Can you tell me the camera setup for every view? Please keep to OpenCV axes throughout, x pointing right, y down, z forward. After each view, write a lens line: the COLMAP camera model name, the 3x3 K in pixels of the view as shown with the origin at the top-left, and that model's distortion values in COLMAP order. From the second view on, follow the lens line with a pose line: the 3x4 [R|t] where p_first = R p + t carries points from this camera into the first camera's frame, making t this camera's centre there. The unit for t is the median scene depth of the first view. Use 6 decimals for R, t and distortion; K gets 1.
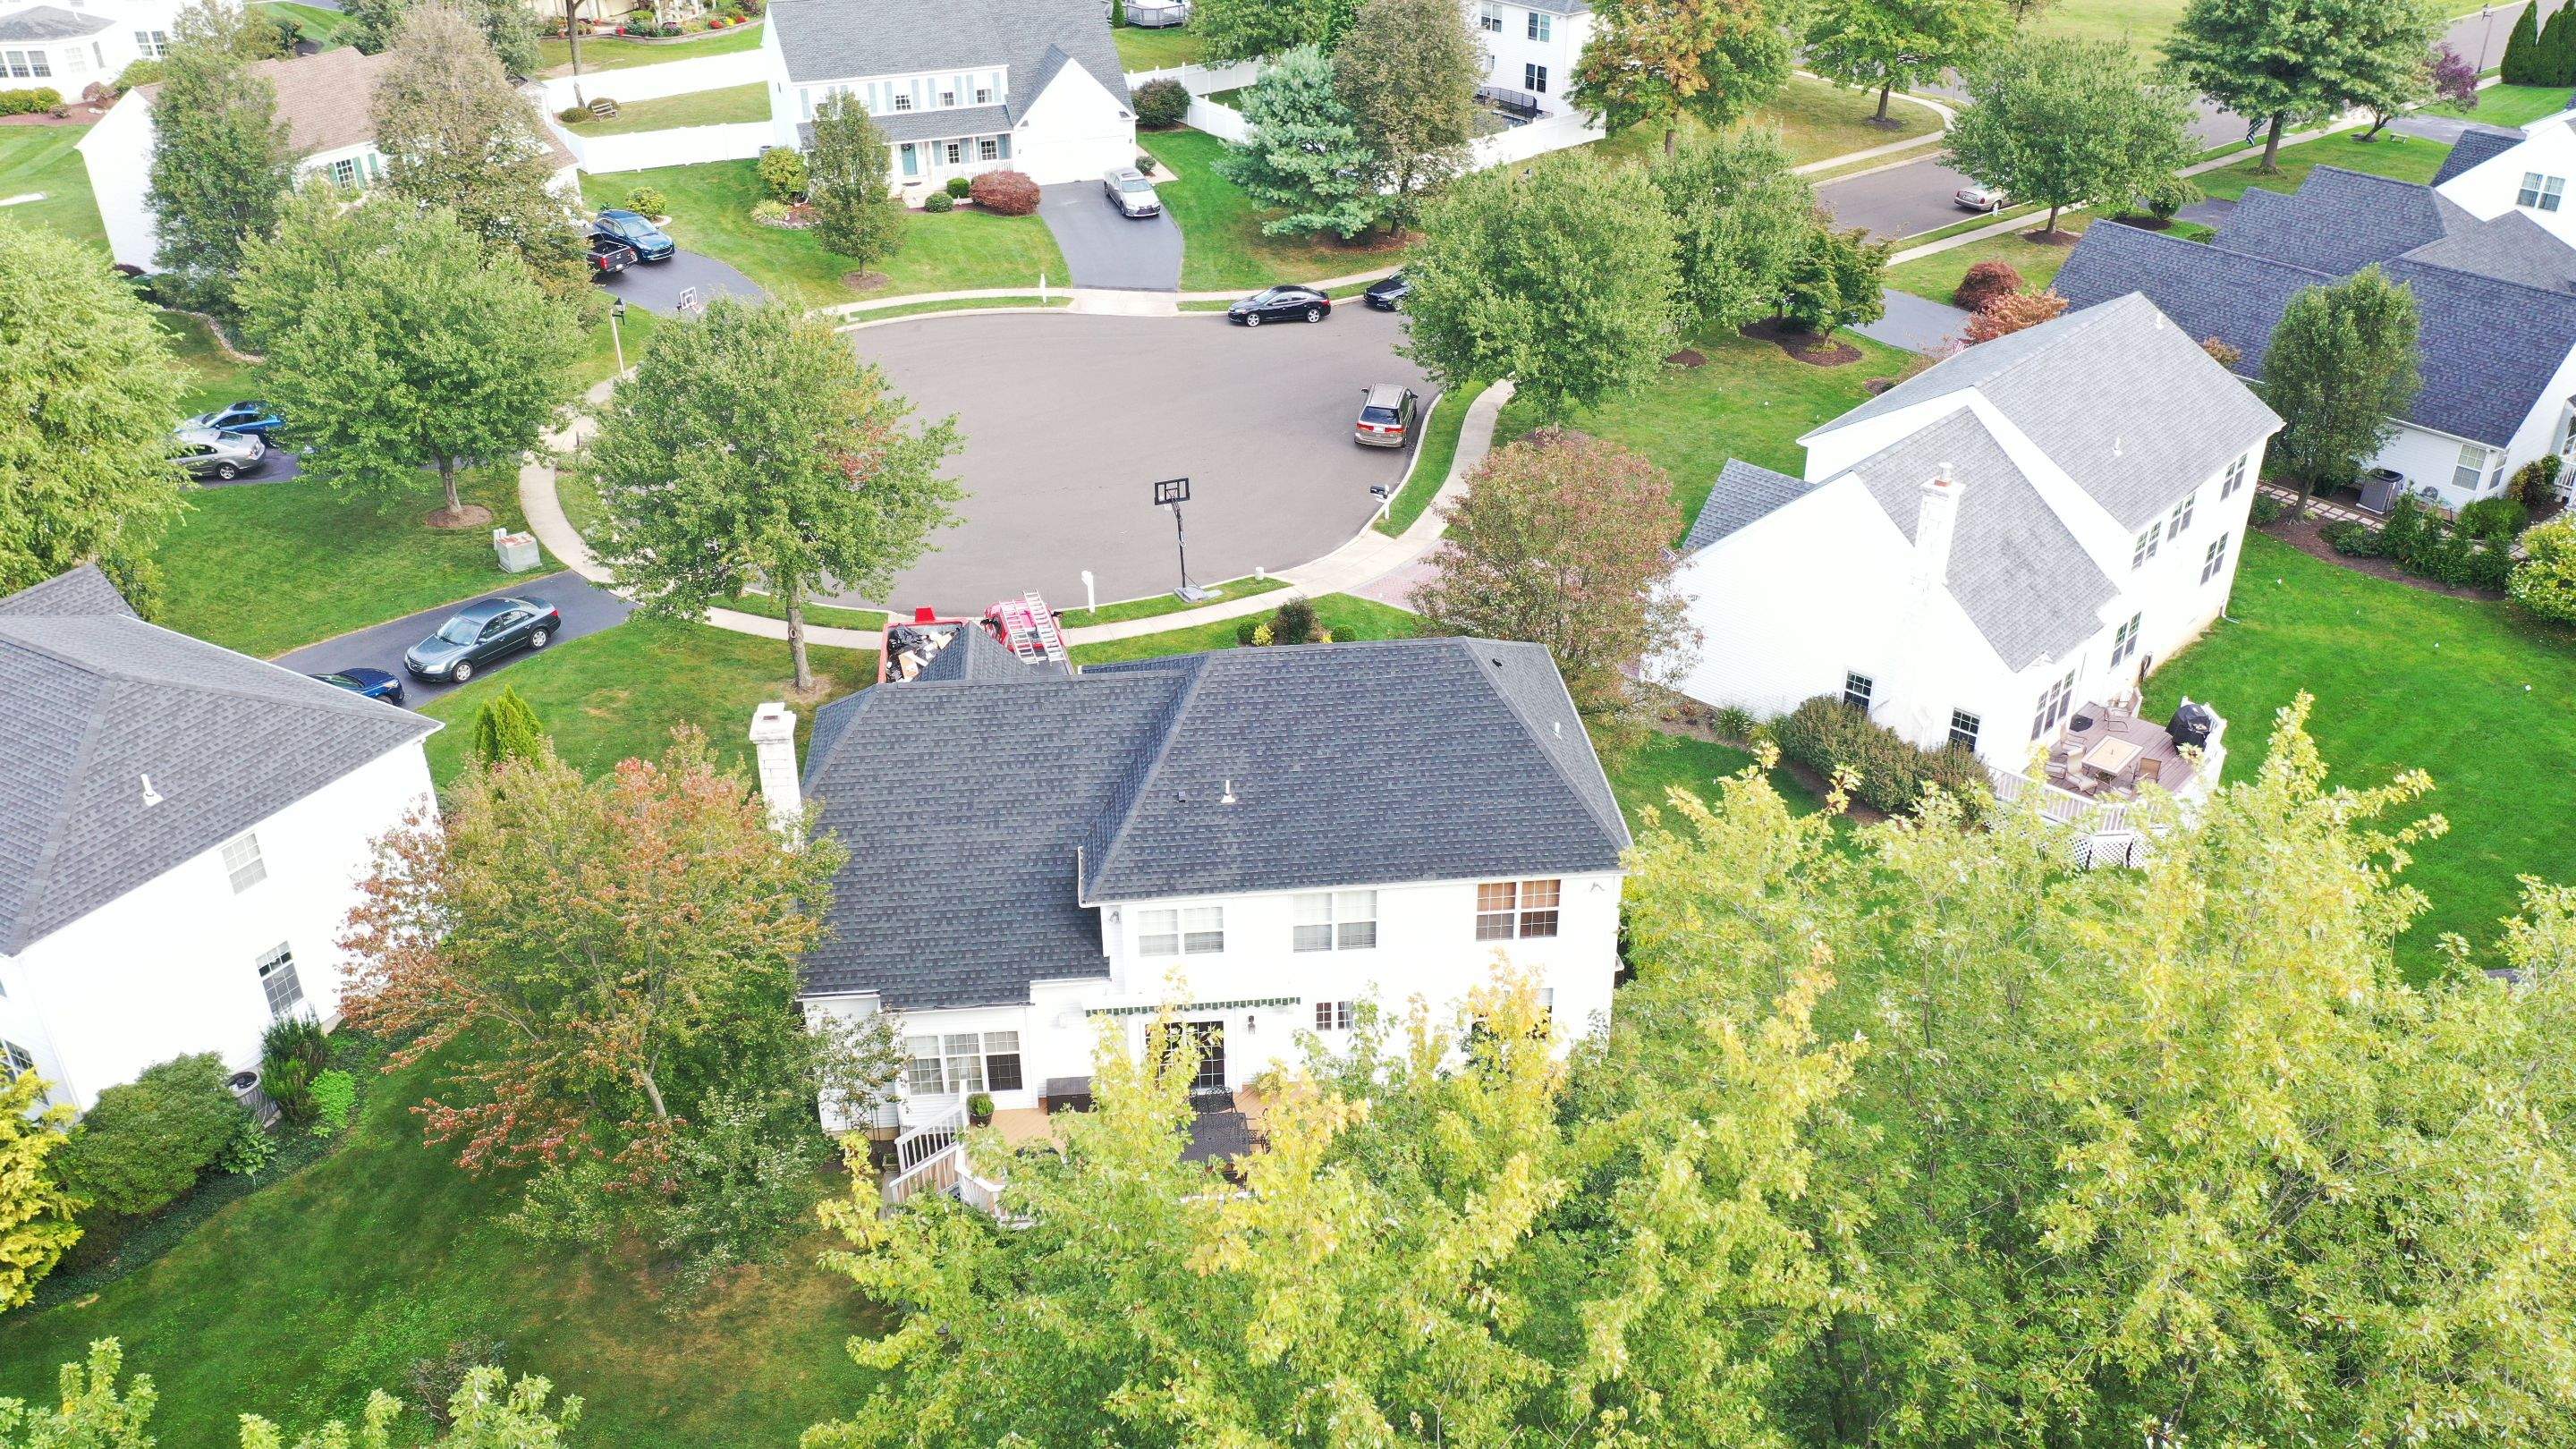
lens RADIAL K [[2048.0, 0, 1283.9], [0, 2048.0, 713.8], [0, 0, 1]] dist [0.019048, -0.001244]
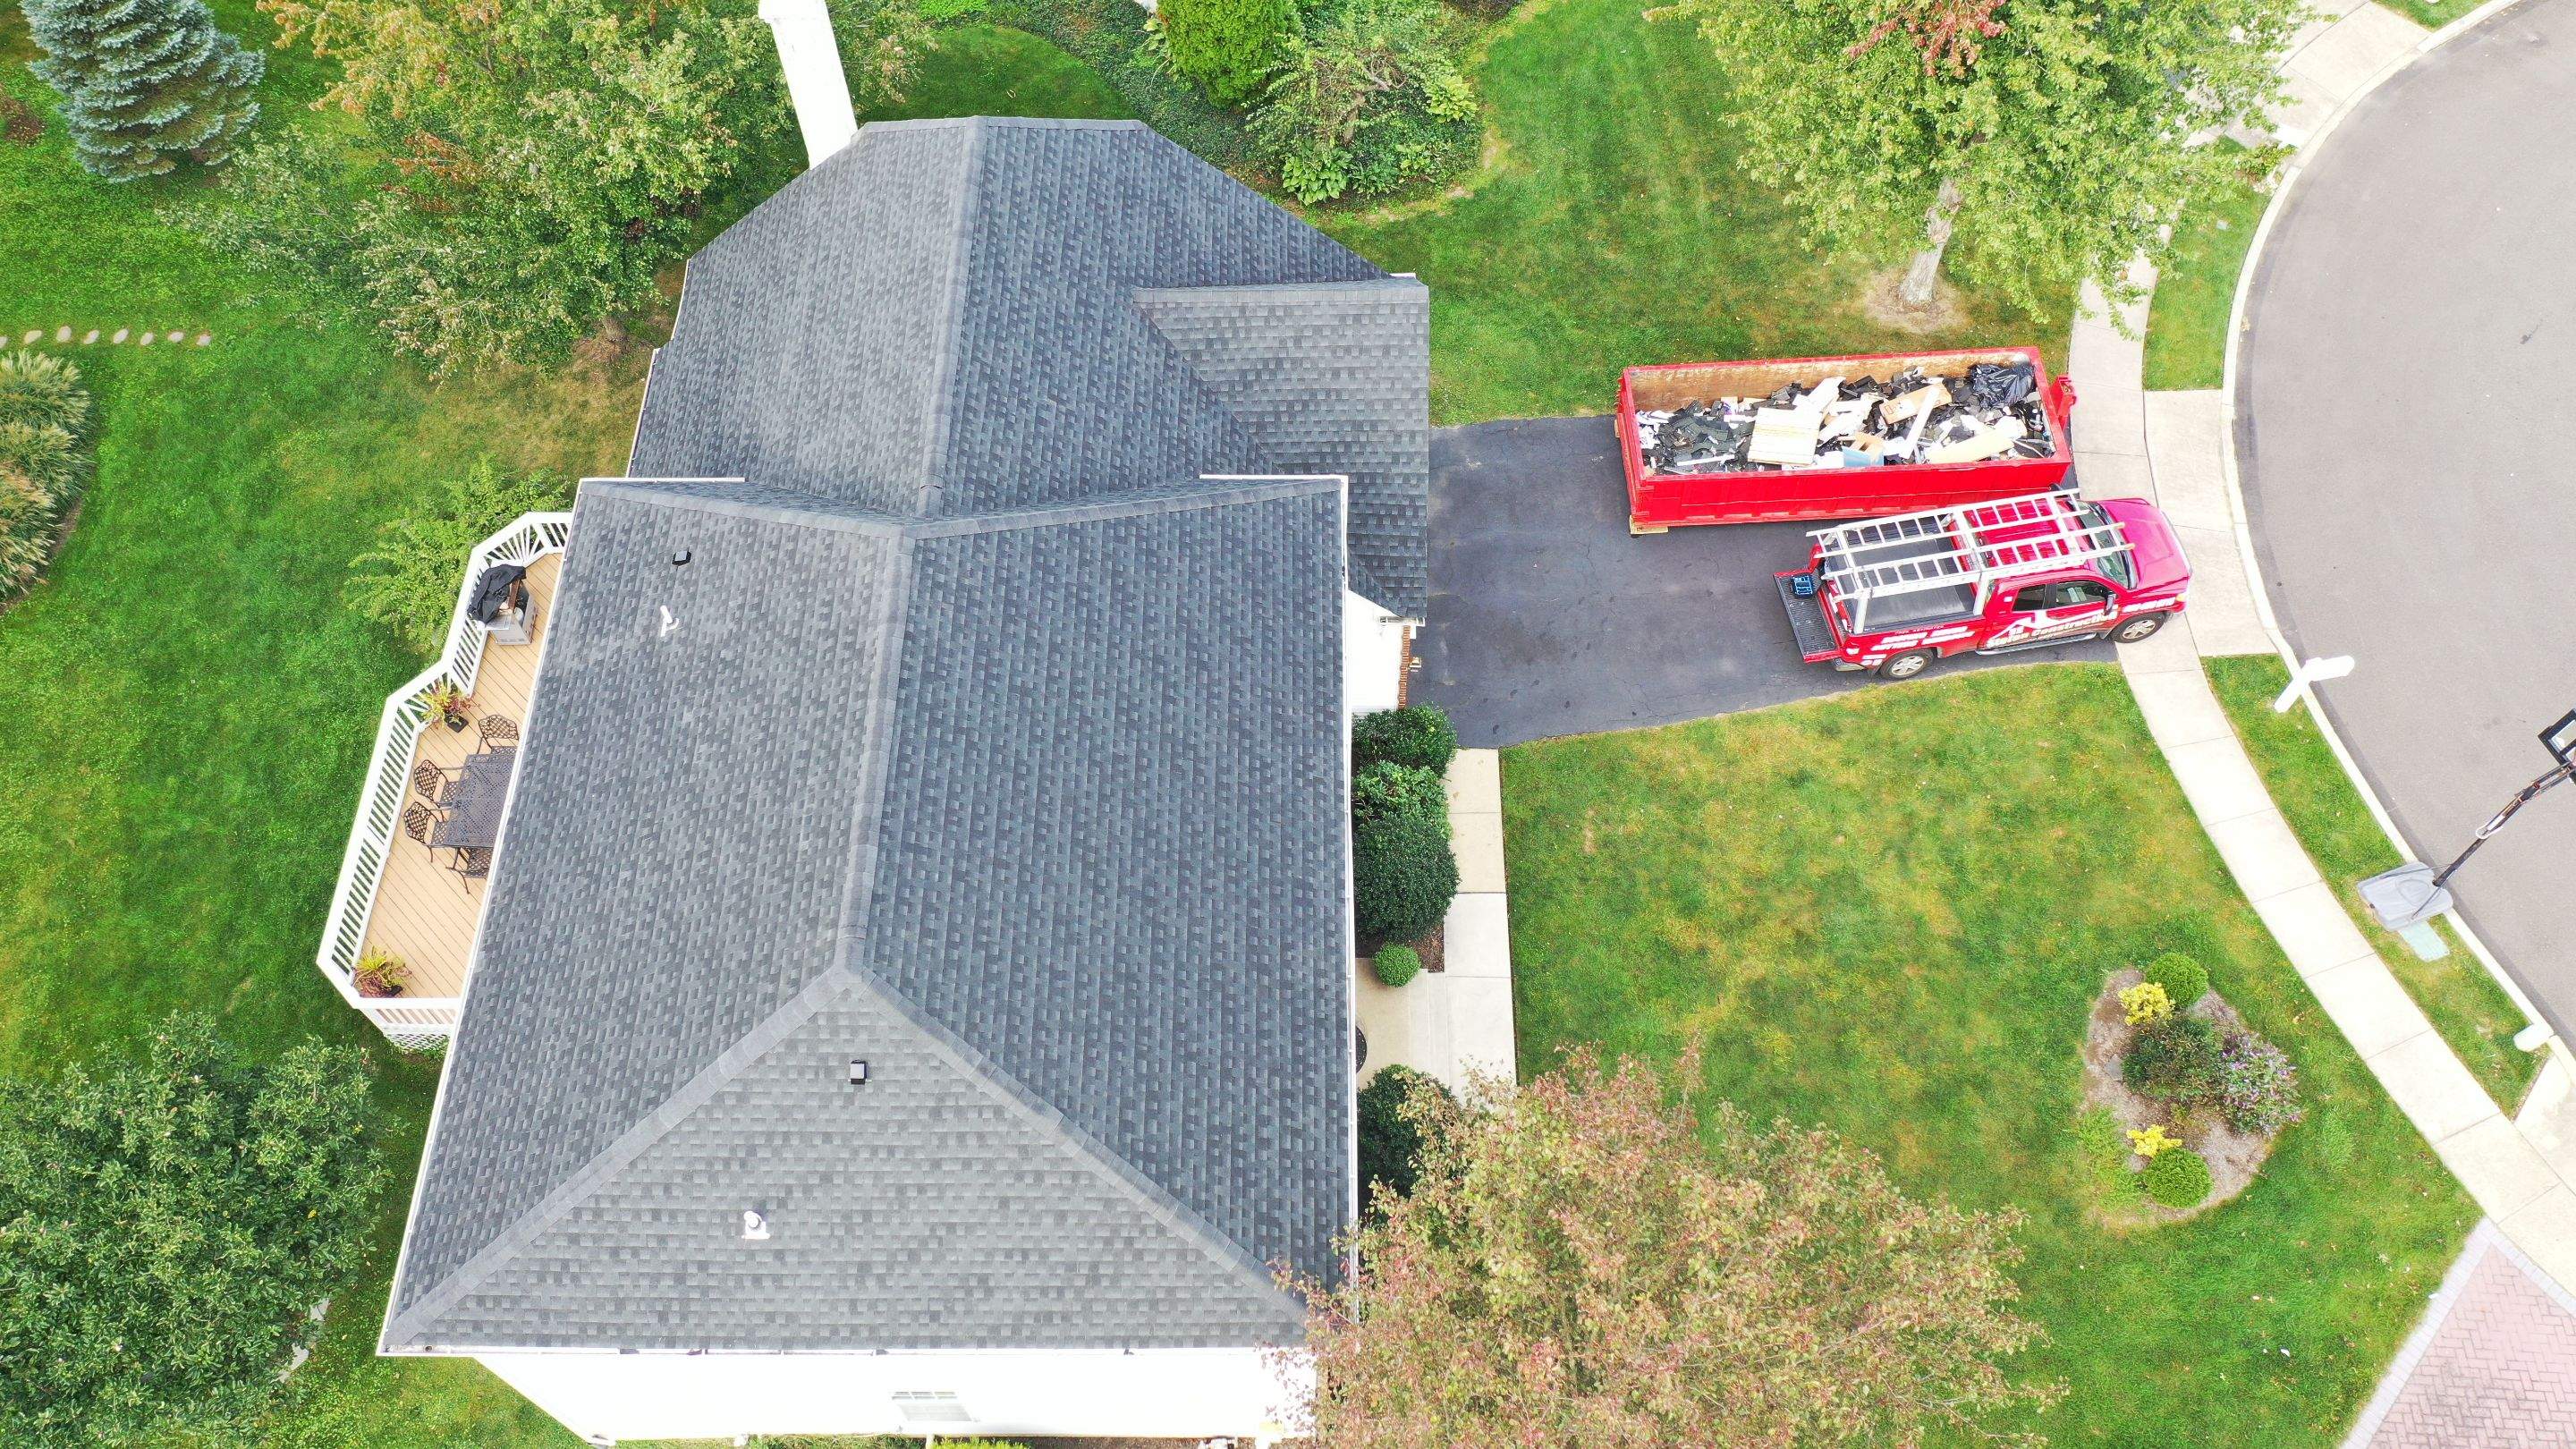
lens RADIAL K [[2048.0, 0, 1289.0], [0, 2048.0, 723.2], [0, 0, 1]] dist [0.019048, -0.001244]
pose [[-0.091558, 0.855268, -0.510032, 0.271830], [-0.477418, 0.411781, 0.776214, -0.474395], [0.873893, 0.314567, 0.370619, 0.925088]]
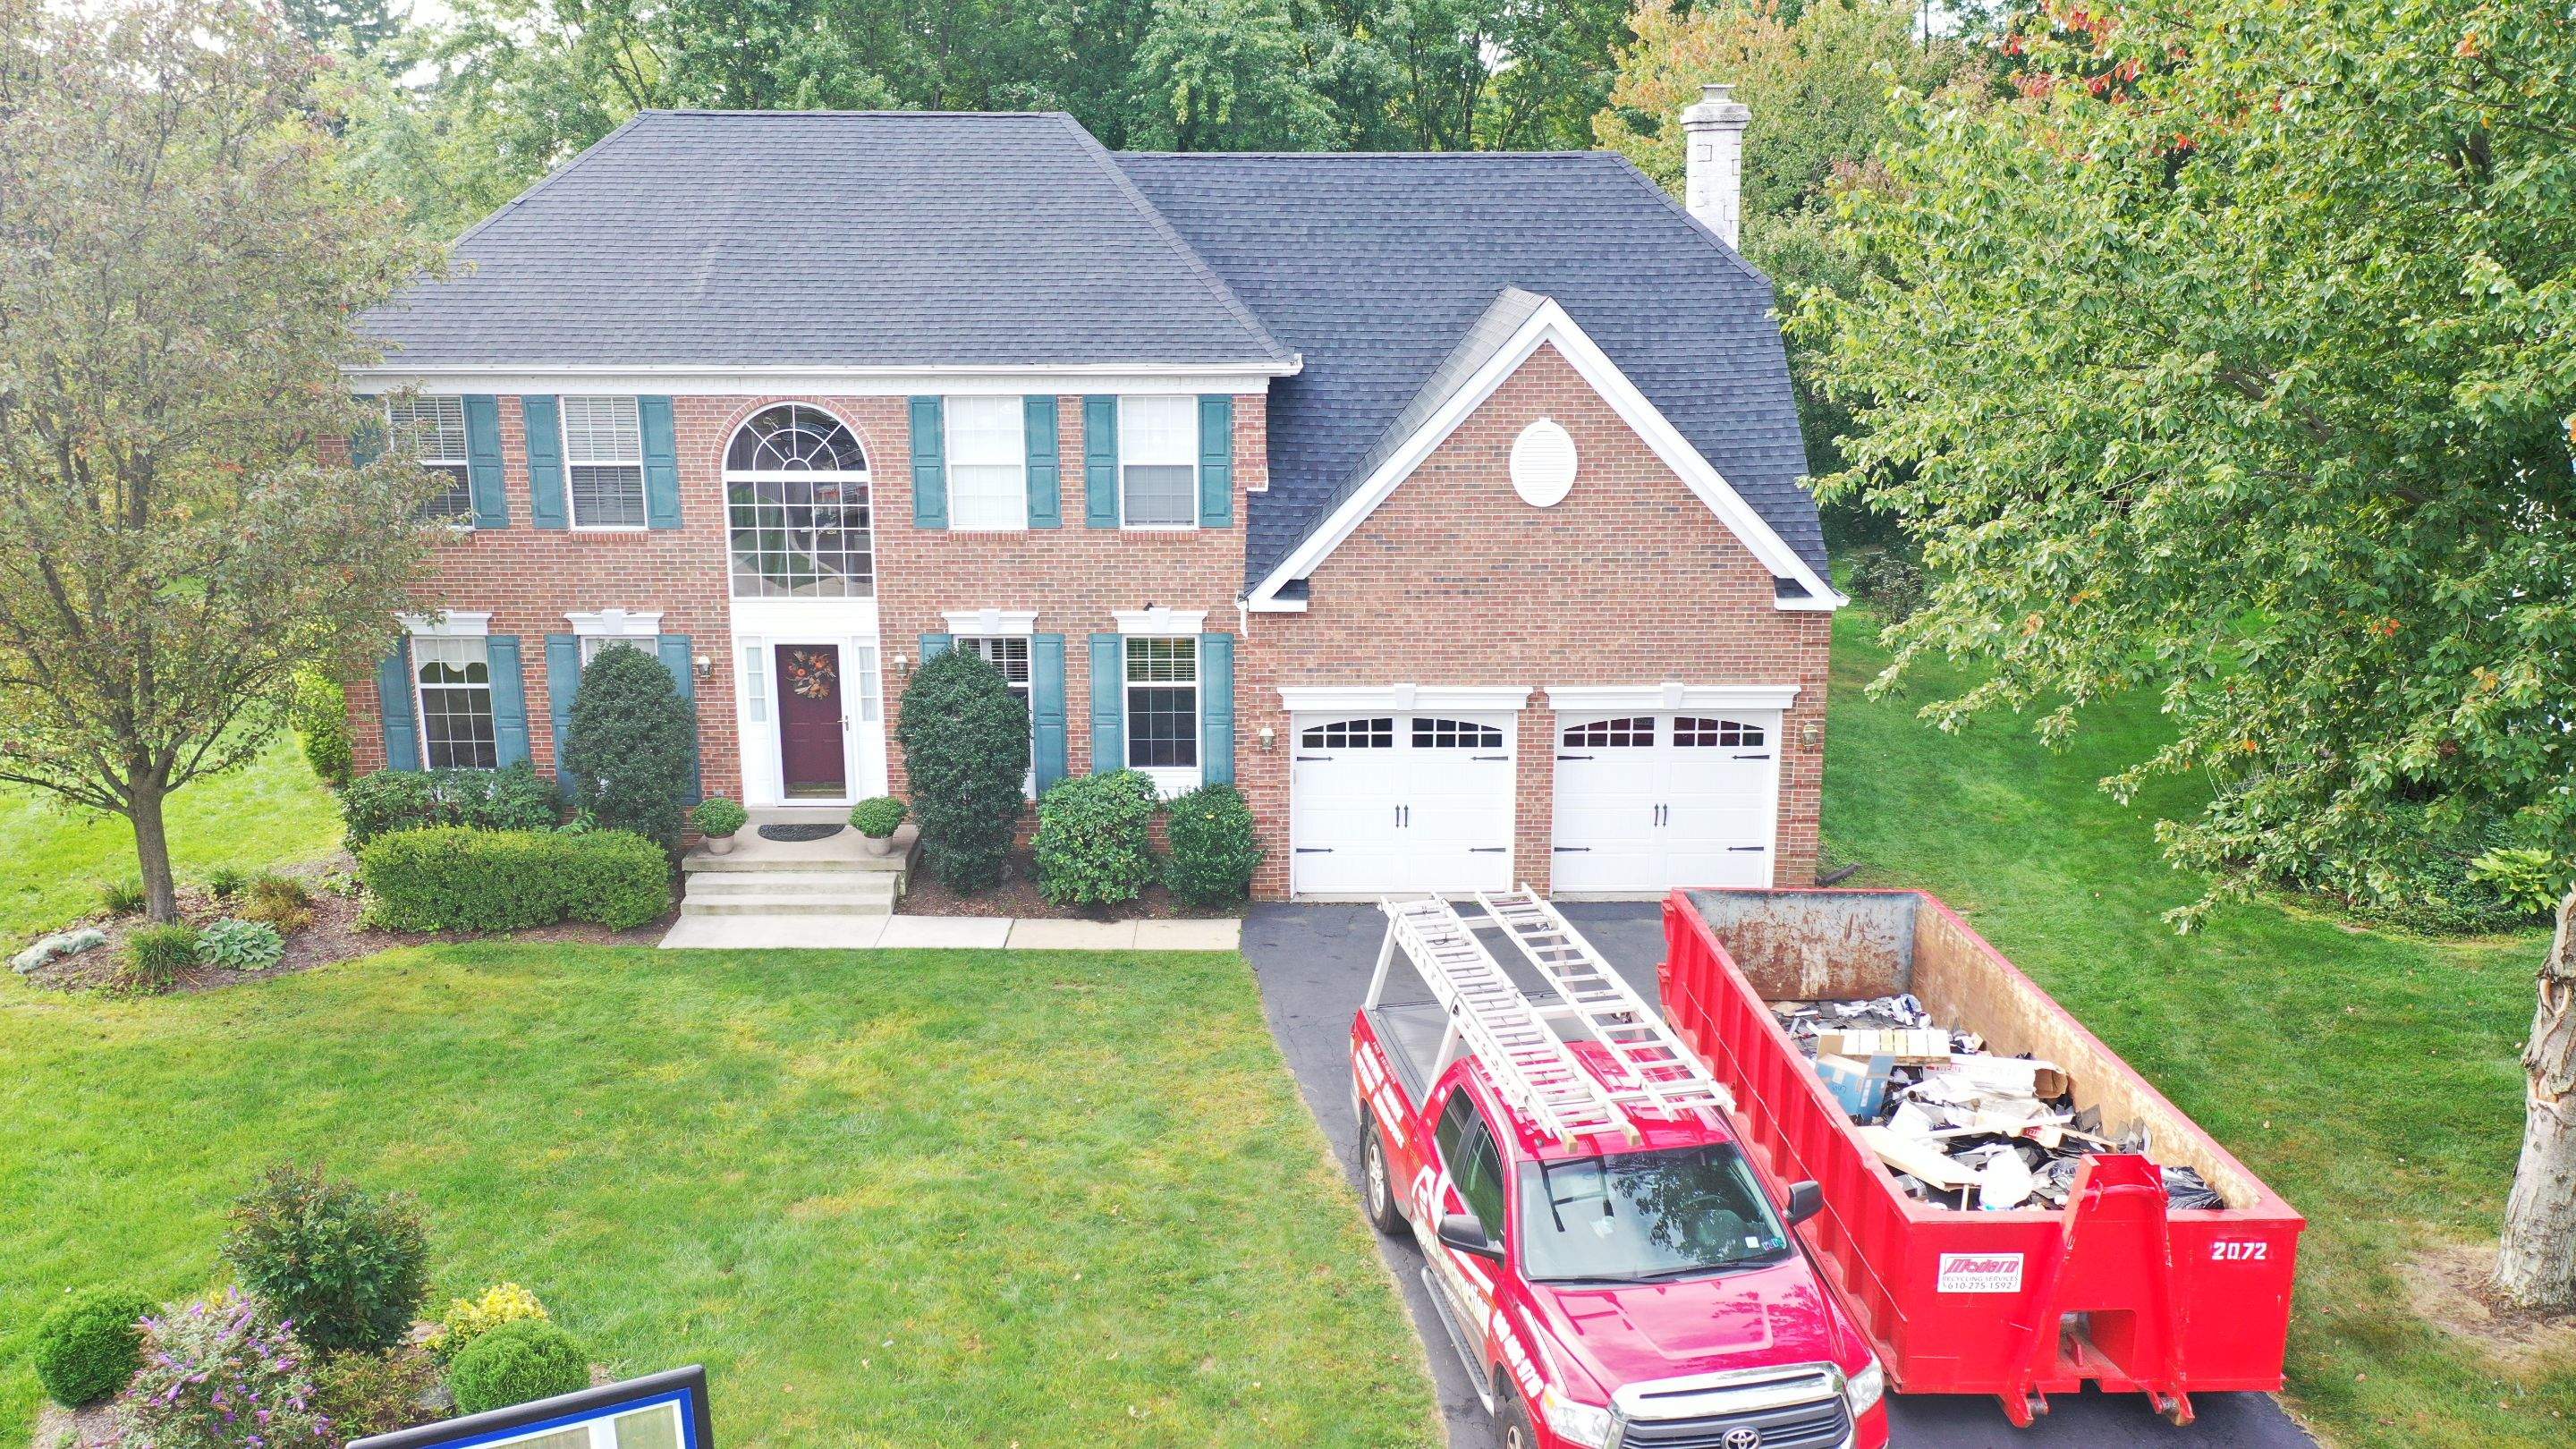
lens RADIAL K [[2048.0, 0, 1300.1], [0, 2048.0, 721.5], [0, 0, 1]] dist [0.019048, -0.001244]
pose [[-0.996874, -0.008743, 0.078527, -0.156625], [0.047992, 0.722520, 0.689682, -0.322619], [-0.062767, 0.691294, -0.719842, 1.589505]]
